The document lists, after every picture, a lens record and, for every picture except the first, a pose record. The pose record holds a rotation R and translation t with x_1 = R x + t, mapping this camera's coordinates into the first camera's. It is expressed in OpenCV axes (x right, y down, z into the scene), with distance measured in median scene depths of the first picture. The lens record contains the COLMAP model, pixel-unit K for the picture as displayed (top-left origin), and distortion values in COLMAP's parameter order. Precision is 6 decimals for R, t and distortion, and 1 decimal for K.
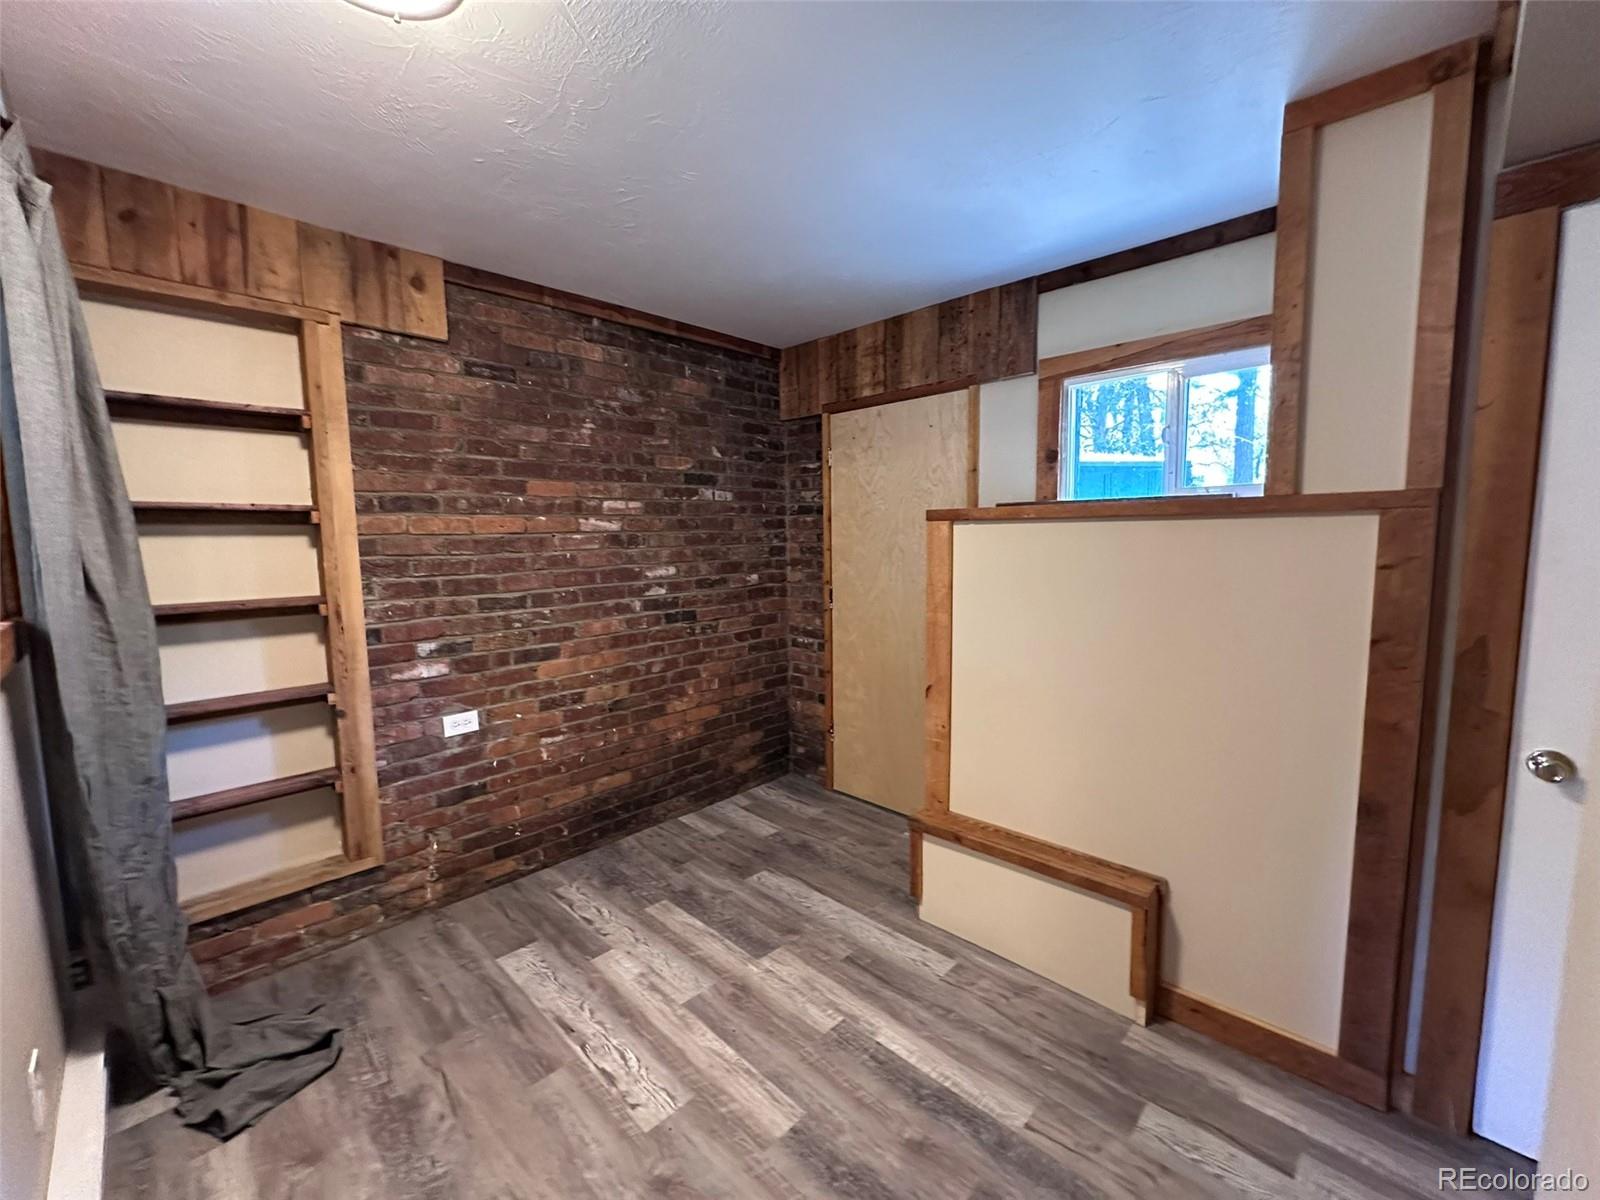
lens RADIAL K [[640.9, 0, 800.2], [0, 640.9, 597.5], [0, 0, 1]] dist [-0.003688, 0.000329]
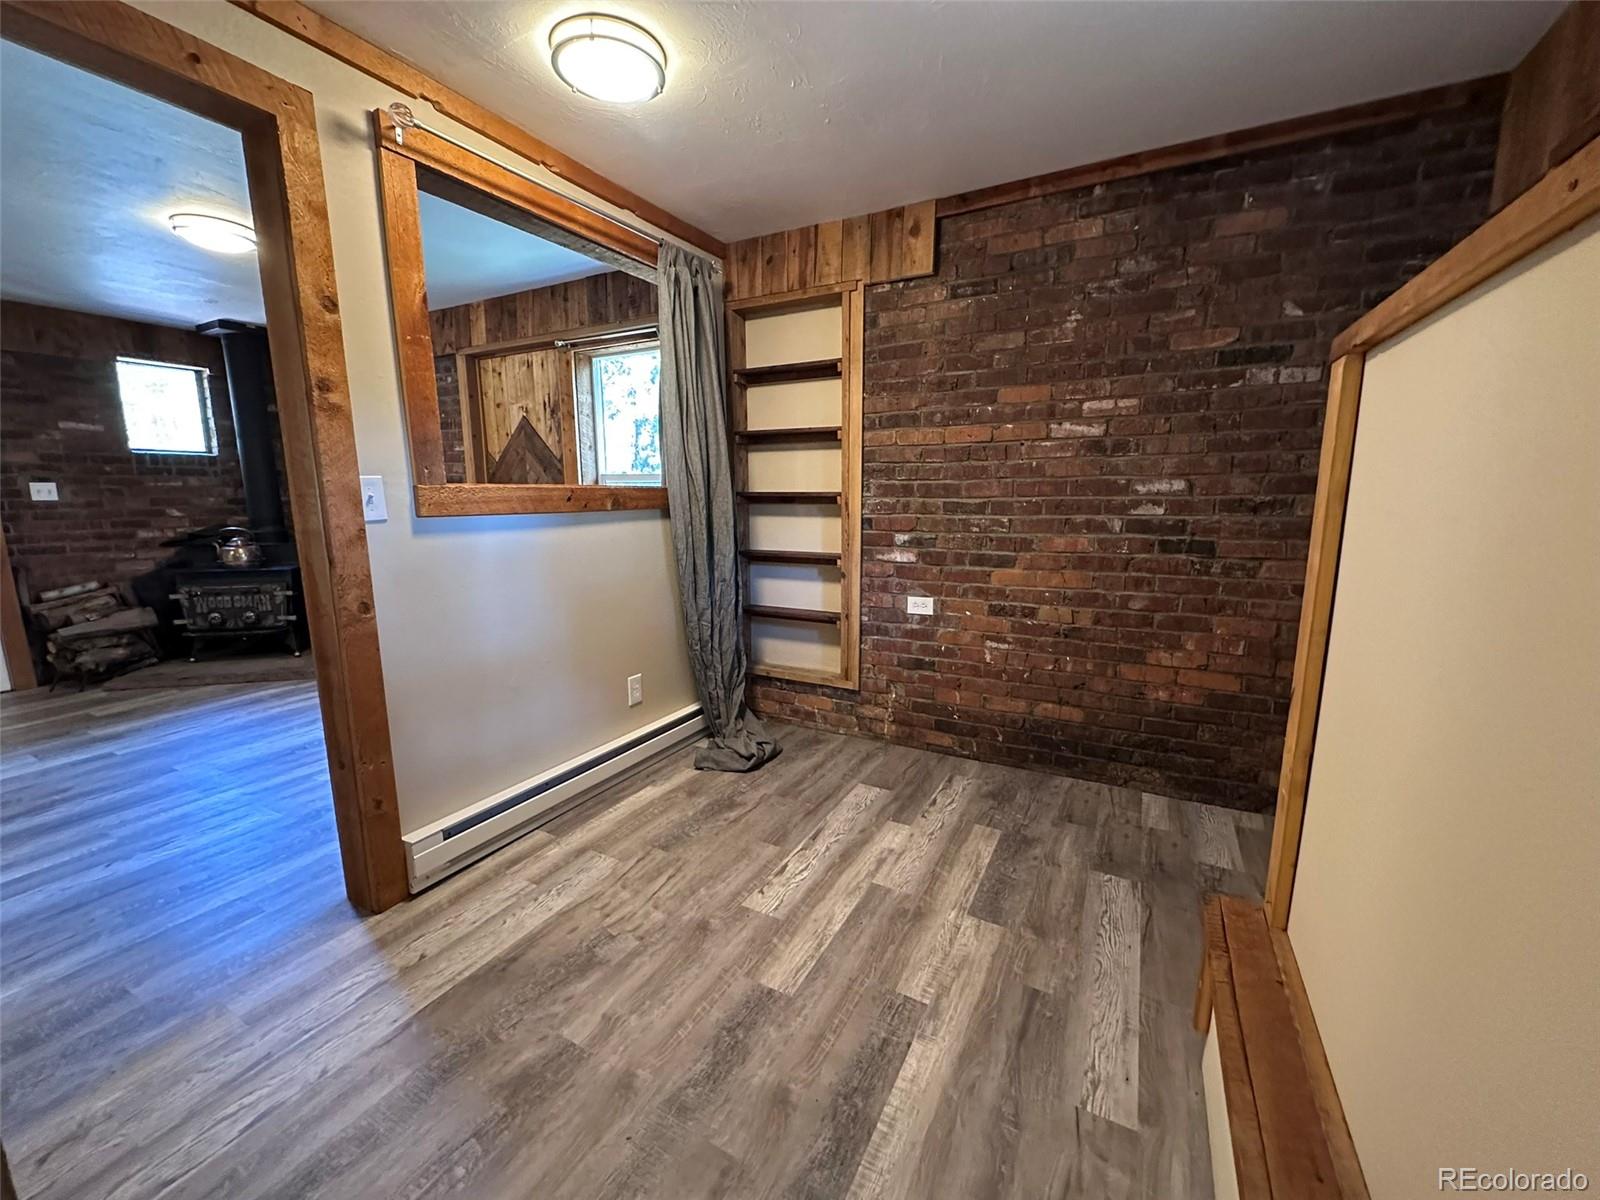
lens RADIAL K [[640.9, 0, 801.0], [0, 640.9, 597.8], [0, 0, 1]] dist [-0.003688, 0.000329]
pose [[0.281636, 0.171680, -0.944038, 0.558900], [-0.091456, 0.984187, 0.151697, 0.021376], [0.955153, 0.043615, 0.292884, 0.450192]]
